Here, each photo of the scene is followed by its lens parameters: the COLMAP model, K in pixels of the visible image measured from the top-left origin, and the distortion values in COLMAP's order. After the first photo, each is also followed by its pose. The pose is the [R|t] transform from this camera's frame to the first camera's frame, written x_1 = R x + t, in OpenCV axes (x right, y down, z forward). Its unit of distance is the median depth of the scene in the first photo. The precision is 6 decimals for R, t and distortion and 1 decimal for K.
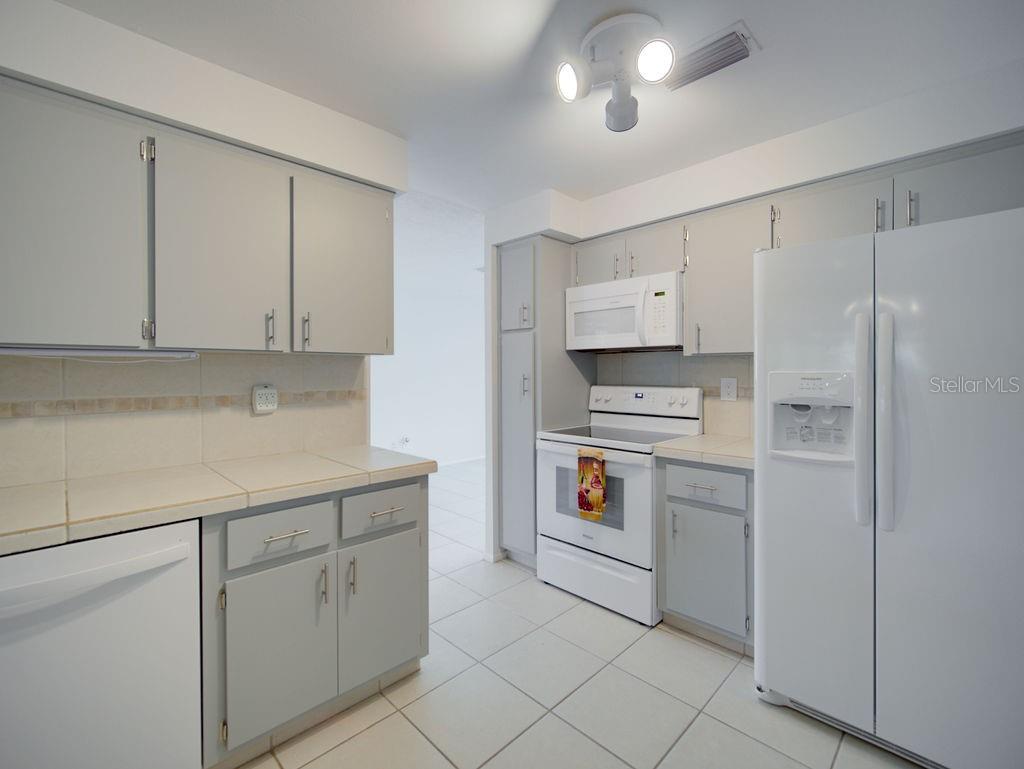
lens RADIAL K [[463.2, 0, 510.1], [0, 463.2, 375.5], [0, 0, 1]] dist [0.002088, -0.000302]
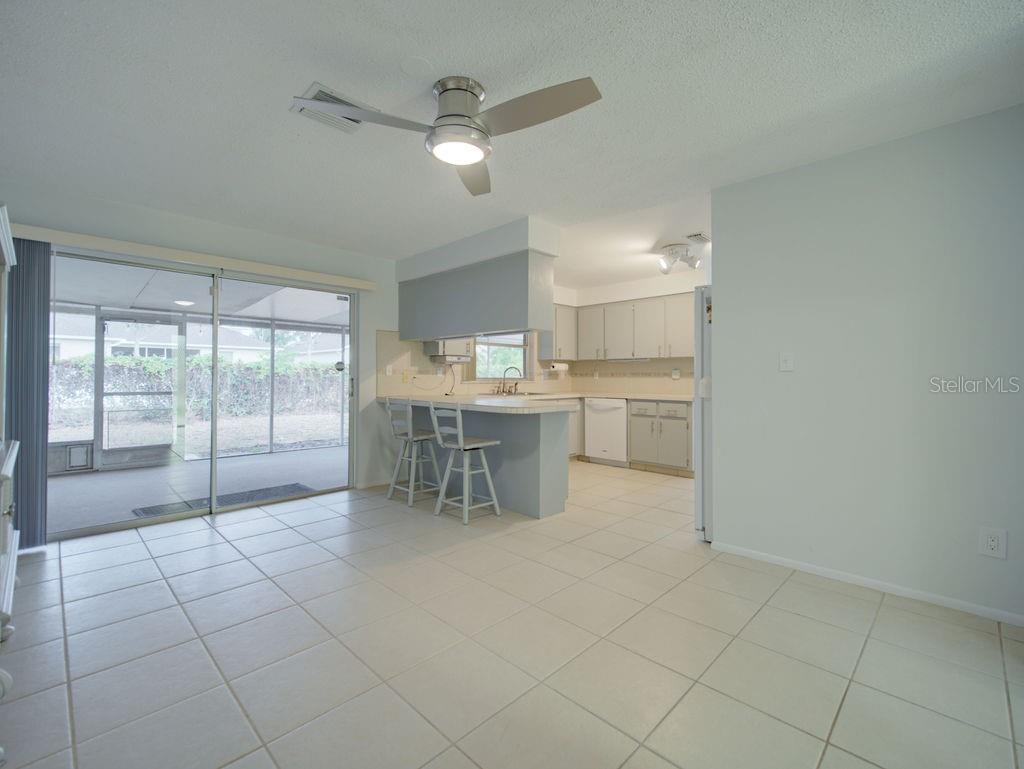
lens RADIAL K [[463.2, 0, 510.1], [0, 463.2, 375.5], [0, 0, 1]] dist [0.002088, -0.000302]
pose [[0.016679, -0.002976, -0.999856, 2.468376], [-0.011992, 0.999923, -0.003176, 0.086188], [0.999789, 0.012043, 0.016642, -0.079941]]
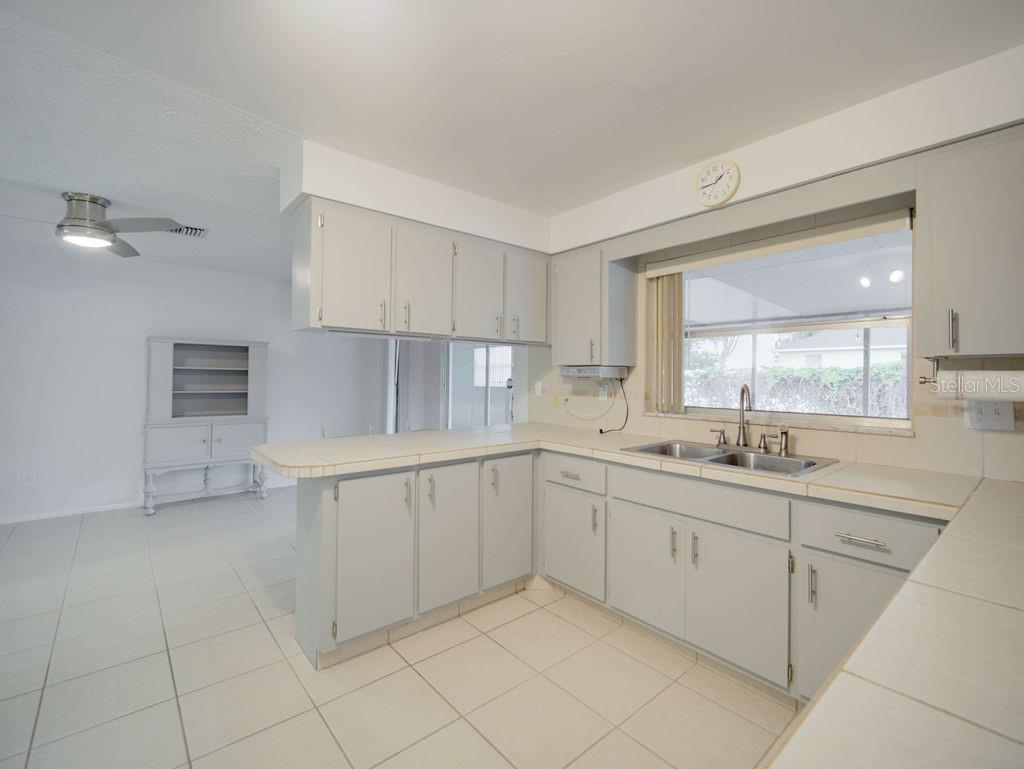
lens RADIAL K [[475.0, 0, 514.5], [0, 475.0, 371.3], [0, 0, 1]] dist [-0.003010, -0.000526]
pose [[-0.997228, -0.008383, 0.073935, -0.102154], [-0.008711, 0.999954, -0.004113, -0.005633], [-0.073897, -0.004745, -0.997255, 1.273504]]
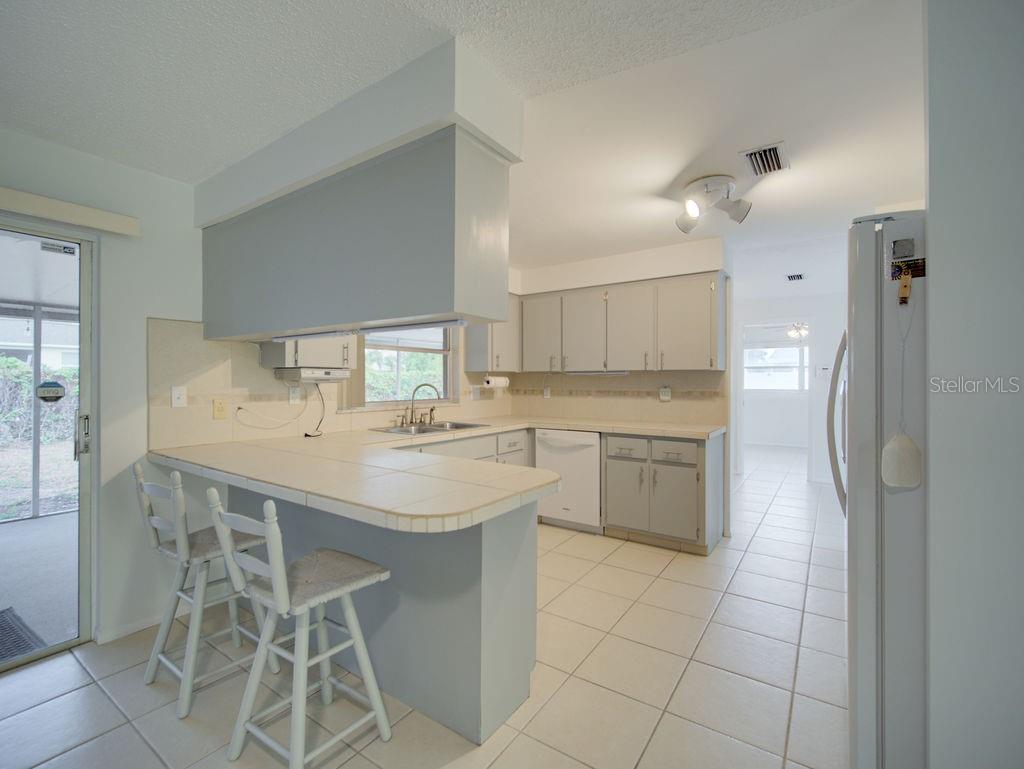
lens RADIAL K [[463.2, 0, 510.1], [0, 463.2, 375.5], [0, 0, 1]] dist [0.002088, -0.000302]
pose [[0.187043, -0.010440, -0.982296, 1.387051], [-0.010694, 0.999863, -0.012663, 0.005095], [0.982294, 0.012873, 0.186906, -0.031317]]
